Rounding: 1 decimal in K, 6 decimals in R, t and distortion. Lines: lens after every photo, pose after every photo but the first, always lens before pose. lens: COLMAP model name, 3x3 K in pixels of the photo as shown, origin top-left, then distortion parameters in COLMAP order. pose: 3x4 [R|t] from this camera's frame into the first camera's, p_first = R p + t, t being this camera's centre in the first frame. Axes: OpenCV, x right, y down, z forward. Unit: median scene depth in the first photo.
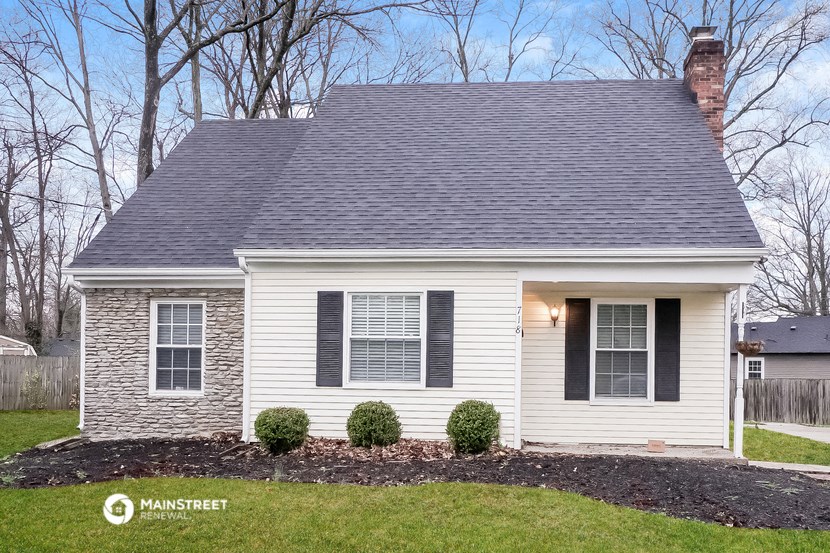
lens RADIAL K [[965.2, 0, 415.0], [0, 965.2, 276.5], [0, 0, 1]] dist [0.002146, 0.001098]
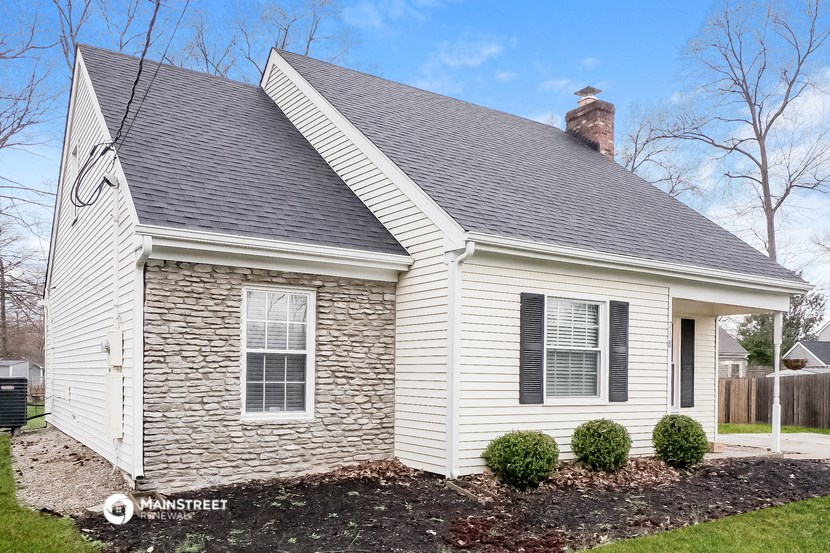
lens RADIAL K [[761.9, 0, 416.2], [0, 761.9, 330.5], [0, 0, 1]] dist [-0.000169, 0.000375]
pose [[0.734677, 0.036360, 0.677442, -0.586762], [-0.072026, 0.997100, 0.024594, 0.036631], [-0.674583, -0.066862, 0.735165, 0.536357]]
